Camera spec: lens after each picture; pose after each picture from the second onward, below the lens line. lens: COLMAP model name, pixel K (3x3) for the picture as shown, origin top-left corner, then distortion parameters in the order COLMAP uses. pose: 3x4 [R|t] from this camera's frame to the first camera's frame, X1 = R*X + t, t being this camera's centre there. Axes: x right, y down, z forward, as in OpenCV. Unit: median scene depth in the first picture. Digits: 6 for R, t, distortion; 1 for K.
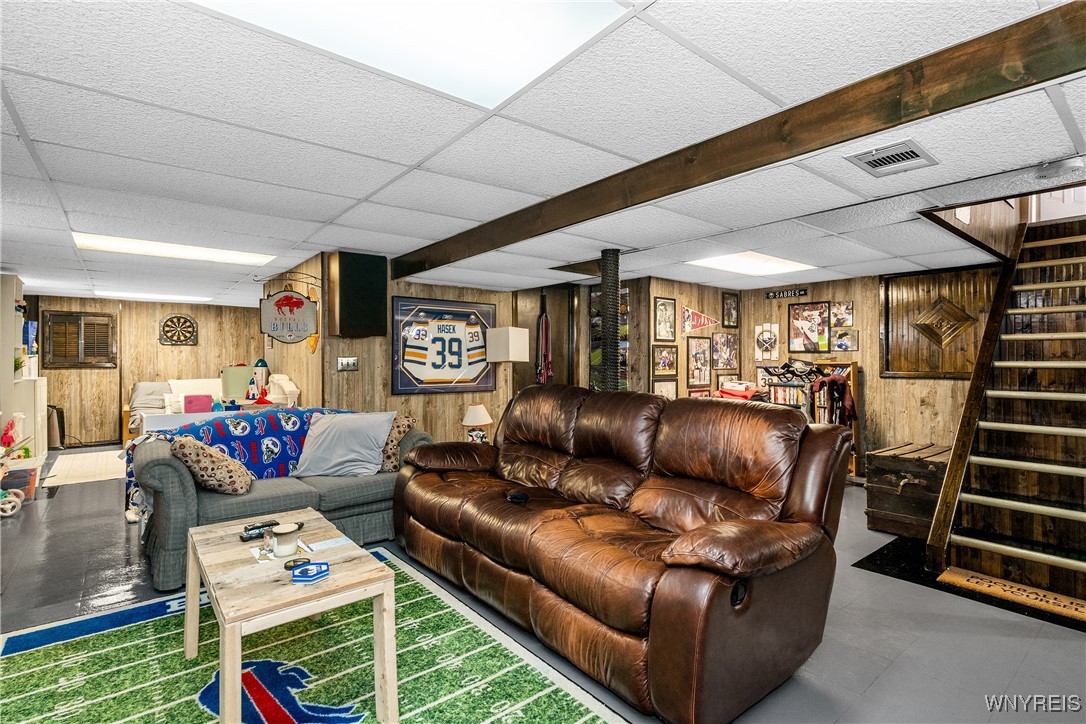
lens RADIAL K [[516.7, 0, 547.0], [0, 516.7, 358.1], [0, 0, 1]] dist [-0.001114, -0.000693]
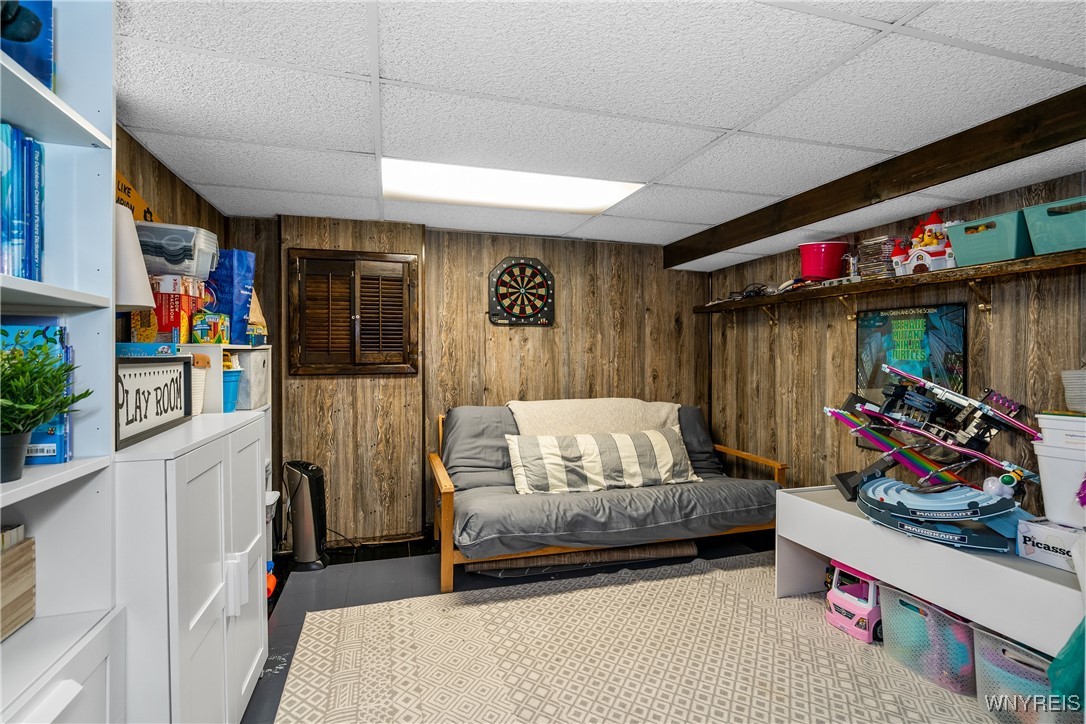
lens RADIAL K [[516.7, 0, 547.0], [0, 516.7, 358.1], [0, 0, 1]] dist [-0.001114, -0.000693]
pose [[0.919391, 0.002343, -0.393338, -0.568179], [0.001074, 0.999964, 0.008466, 0.000455], [0.393343, -0.008205, 0.919355, 0.647404]]
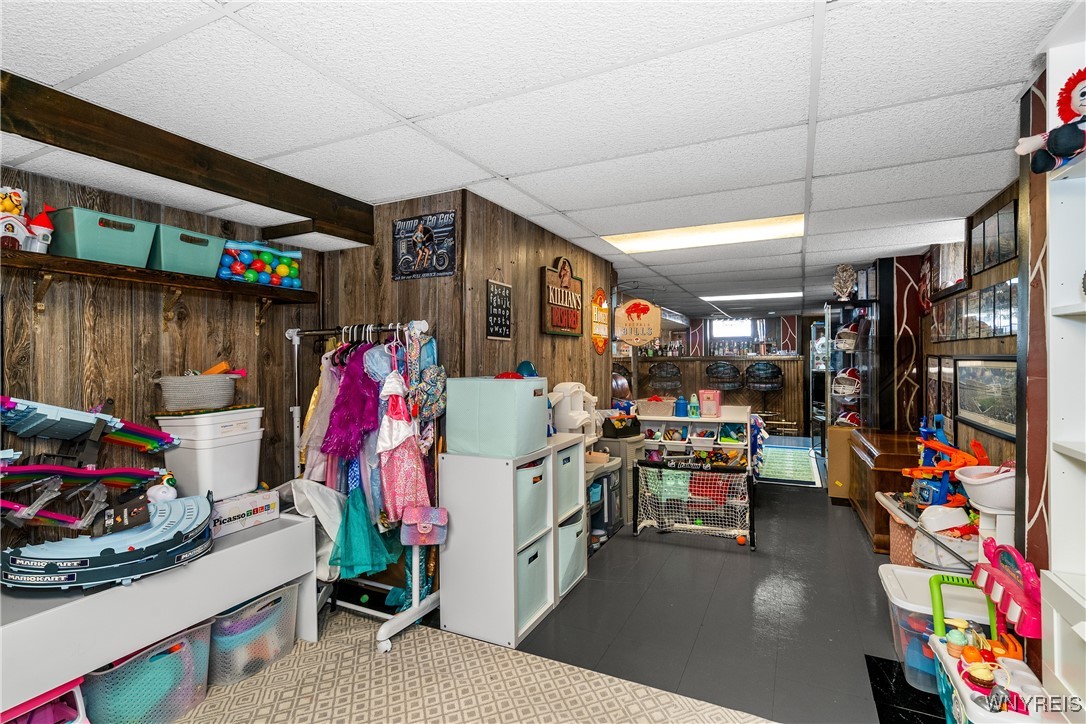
lens RADIAL K [[516.7, 0, 547.0], [0, 516.7, 358.1], [0, 0, 1]] dist [-0.001114, -0.000693]
pose [[-0.418756, 0.004311, 0.908088, -1.154916], [0.004167, 0.999987, -0.002825, 0.000435], [-0.908089, 0.002601, -0.418769, 1.356843]]
